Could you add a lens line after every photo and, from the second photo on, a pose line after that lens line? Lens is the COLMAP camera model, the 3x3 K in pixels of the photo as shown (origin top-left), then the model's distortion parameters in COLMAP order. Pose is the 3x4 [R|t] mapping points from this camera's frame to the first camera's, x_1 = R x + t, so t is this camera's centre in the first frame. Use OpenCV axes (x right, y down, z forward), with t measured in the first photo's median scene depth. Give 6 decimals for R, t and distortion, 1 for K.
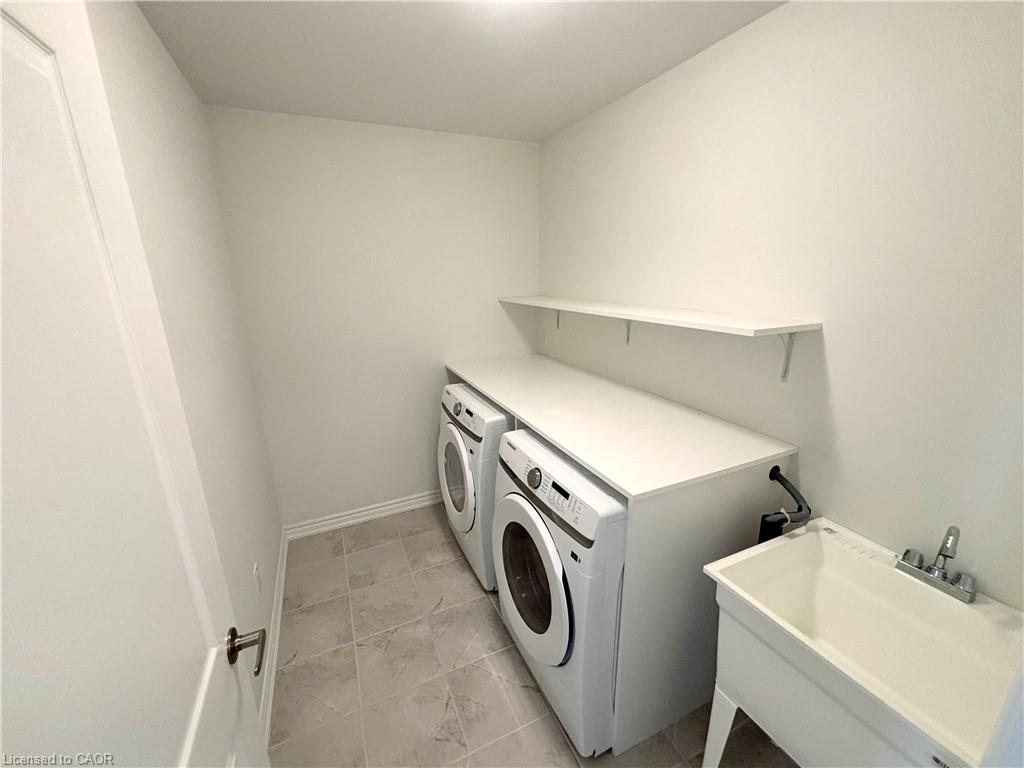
lens RADIAL K [[413.5, 0, 514.6], [0, 413.5, 390.4], [0, 0, 1]] dist [-0.000312, 0.000281]
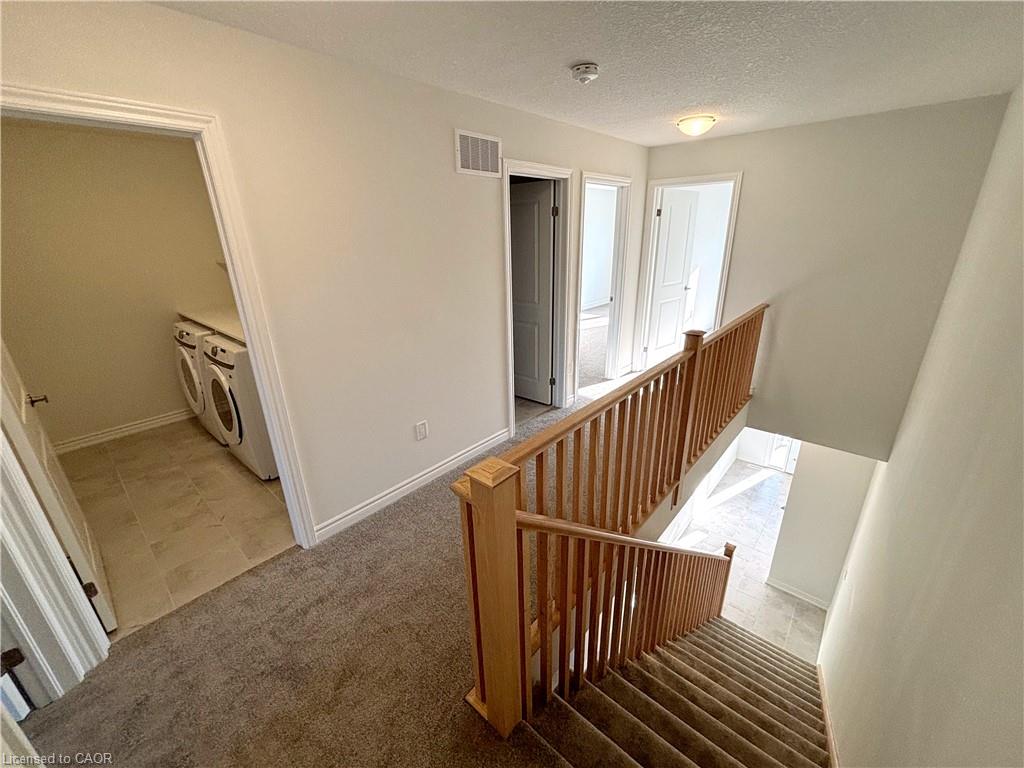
lens RADIAL K [[413.5, 0, 511.7], [0, 413.5, 375.5], [0, 0, 1]] dist [-0.000312, 0.000281]
pose [[0.914068, -0.153969, 0.375199, 0.359667], [0.120727, 0.986494, 0.110704, 0.165736], [-0.387176, -0.055894, 0.920310, -0.820191]]
